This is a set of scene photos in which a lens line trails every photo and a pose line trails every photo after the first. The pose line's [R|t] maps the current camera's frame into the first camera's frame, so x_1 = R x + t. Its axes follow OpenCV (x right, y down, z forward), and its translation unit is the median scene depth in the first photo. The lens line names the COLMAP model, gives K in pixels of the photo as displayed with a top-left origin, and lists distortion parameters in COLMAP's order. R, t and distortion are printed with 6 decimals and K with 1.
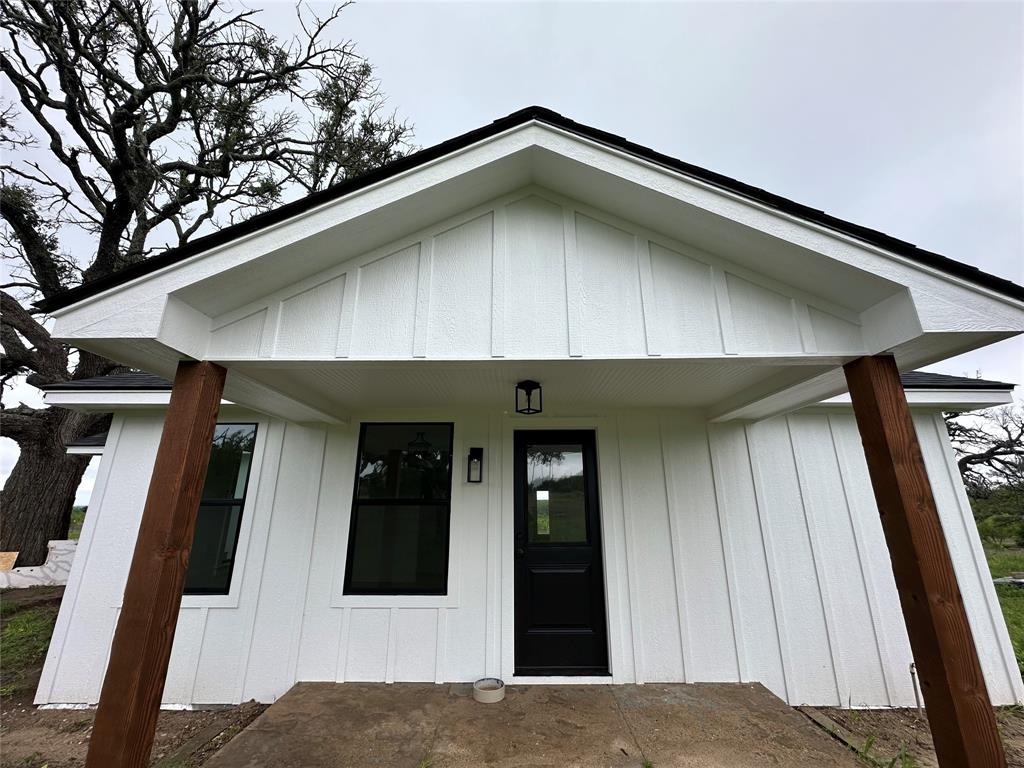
lens RADIAL K [[409.2, 0, 512.0], [0, 409.2, 385.1], [0, 0, 1]] dist [-0.003481, 0.000887]
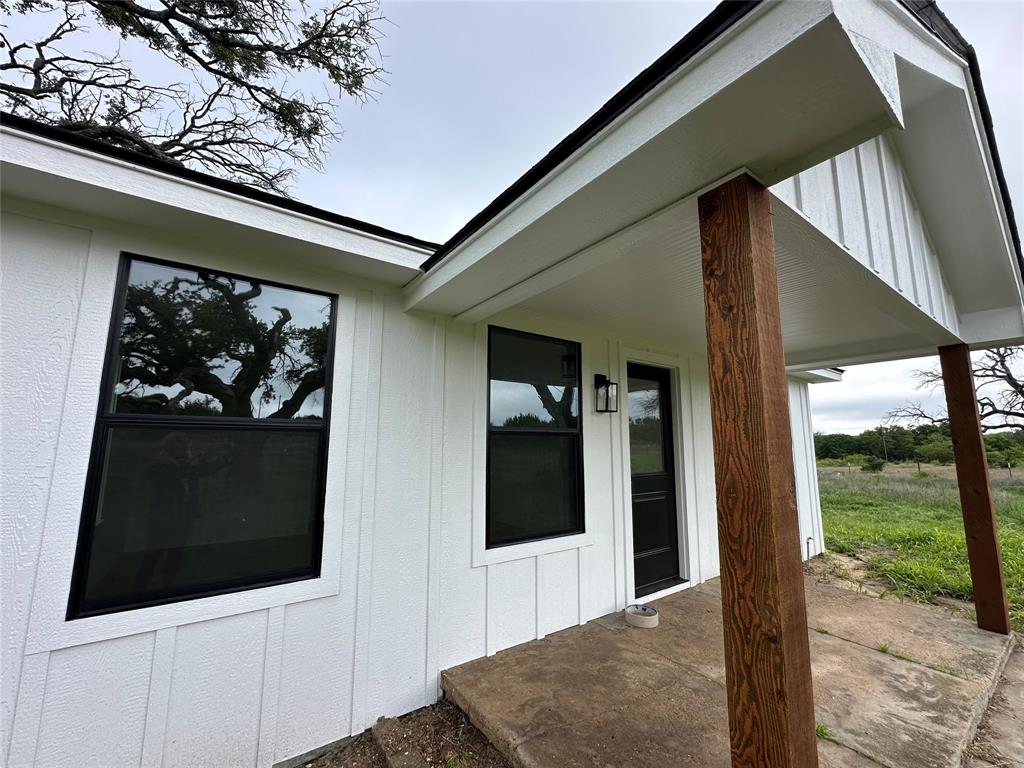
lens RADIAL K [[409.2, 0, 512.0], [0, 409.2, 385.1], [0, 0, 1]] dist [-0.003481, 0.000887]
pose [[0.813561, 0.085663, 0.575134, -0.876189], [-0.168079, 0.981511, 0.091568, 0.144872], [-0.556657, -0.171164, 0.812918, 0.430859]]
